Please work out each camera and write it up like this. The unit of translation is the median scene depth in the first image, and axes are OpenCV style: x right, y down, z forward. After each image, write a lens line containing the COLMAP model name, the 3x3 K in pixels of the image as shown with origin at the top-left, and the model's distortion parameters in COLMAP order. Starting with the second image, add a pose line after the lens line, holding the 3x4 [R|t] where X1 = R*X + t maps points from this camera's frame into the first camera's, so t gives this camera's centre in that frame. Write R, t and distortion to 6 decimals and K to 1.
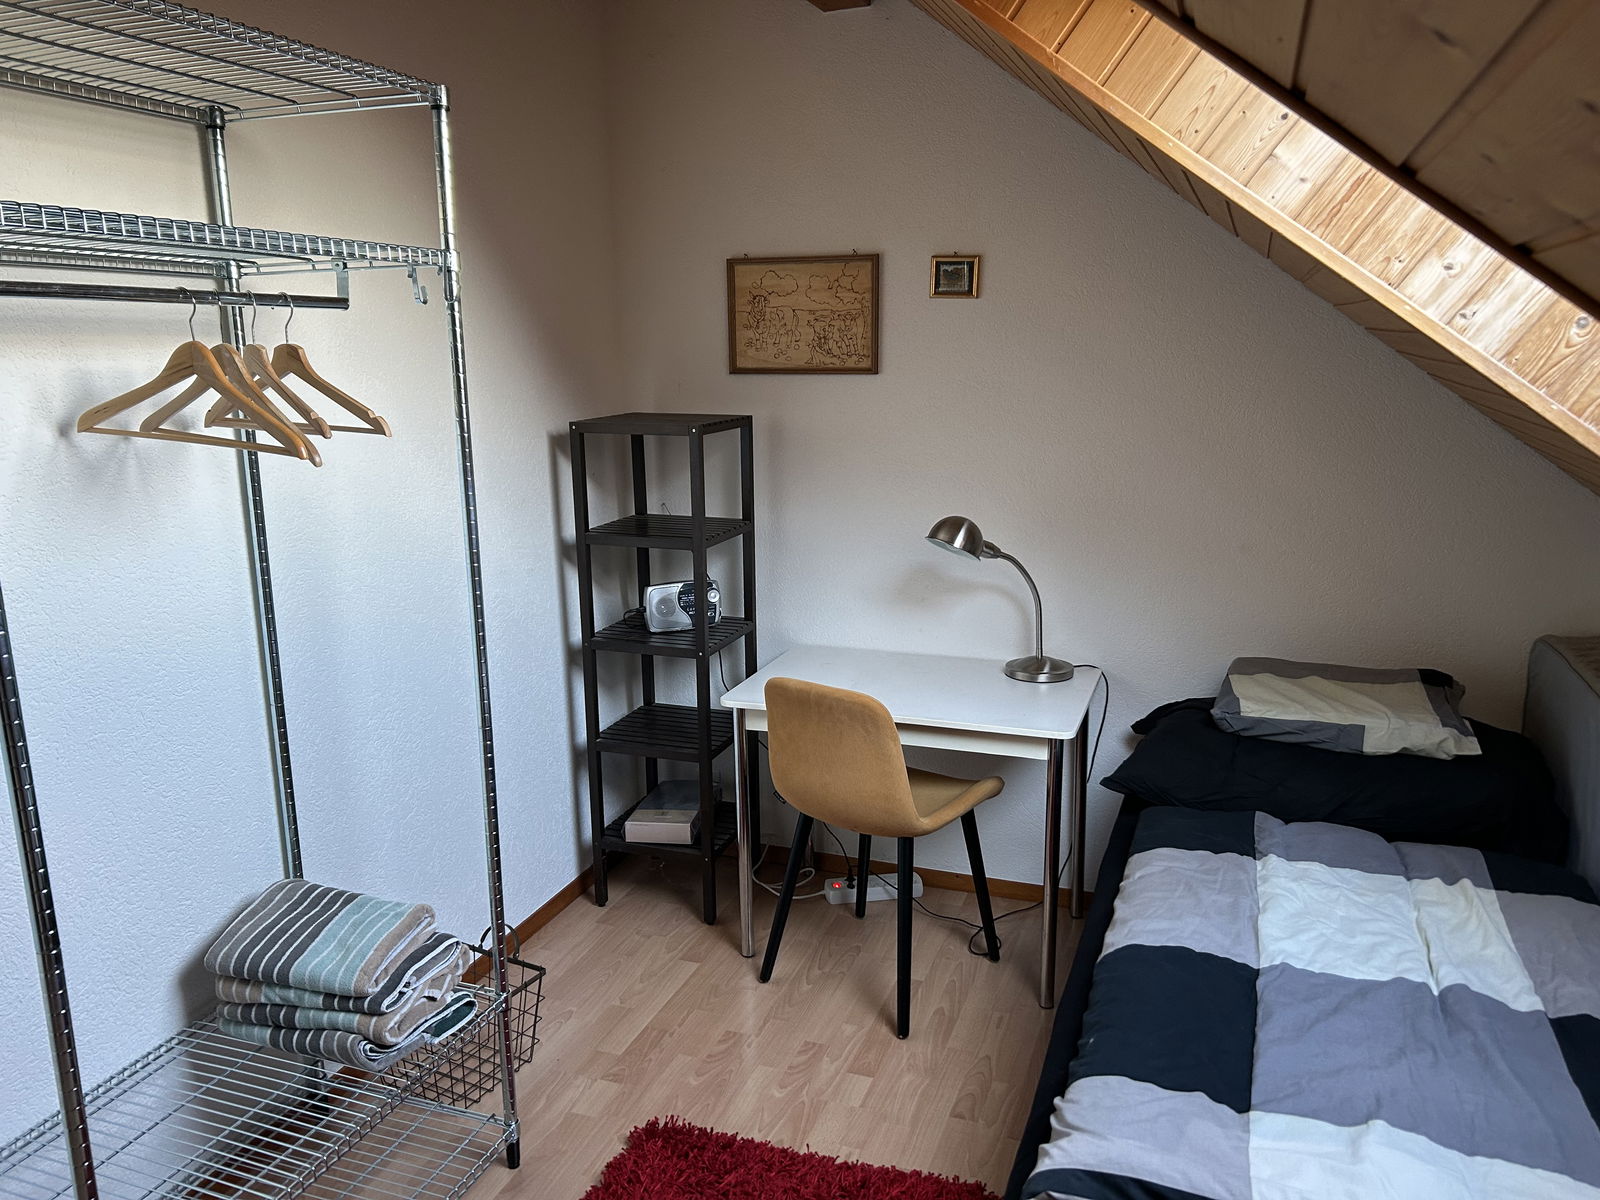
lens RADIAL K [[1217.2, 0, 793.6], [0, 1217.2, 609.3], [0, 0, 1]] dist [0.056315, -0.034412]
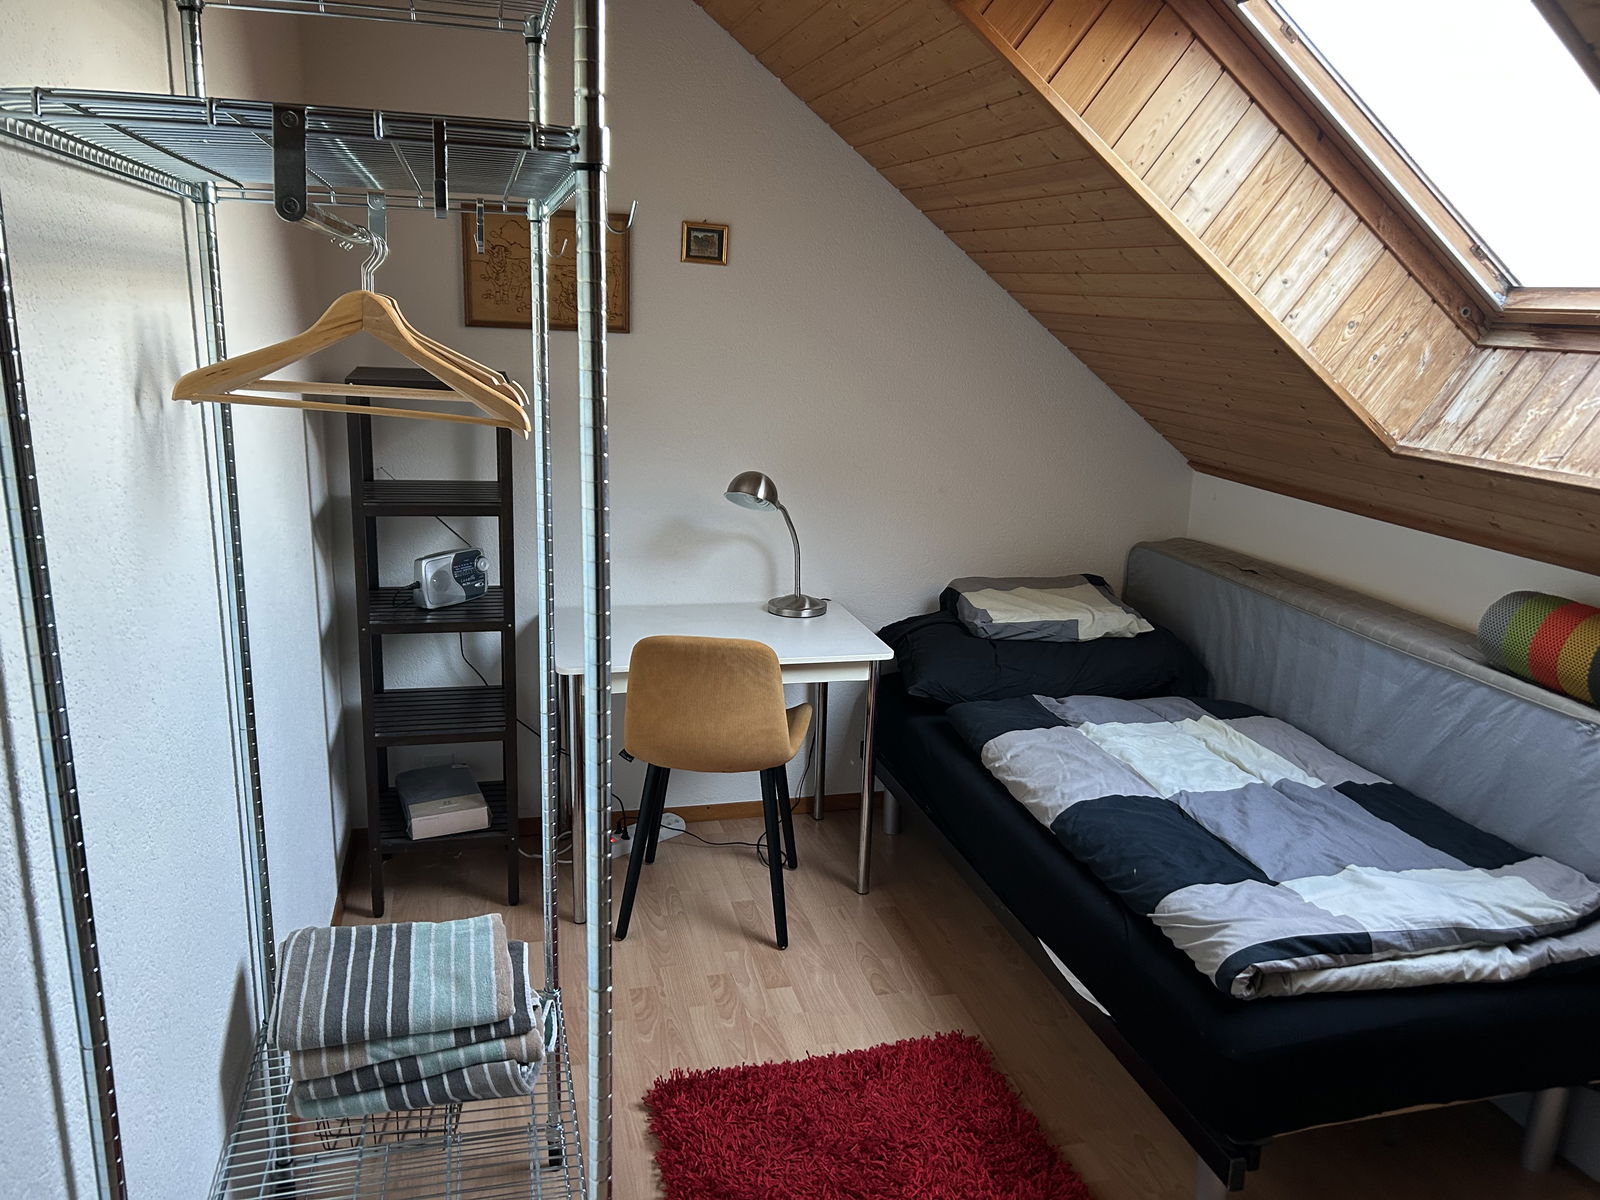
lens RADIAL K [[1217.2, 0, 814.6], [0, 1217.2, 606.1], [0, 0, 1]] dist [0.056315, -0.034412]
pose [[0.814375, -0.099369, 0.571769, -0.544918], [0.077707, 0.995031, 0.062250, -0.024255], [-0.575113, -0.006265, 0.818050, 0.103757]]
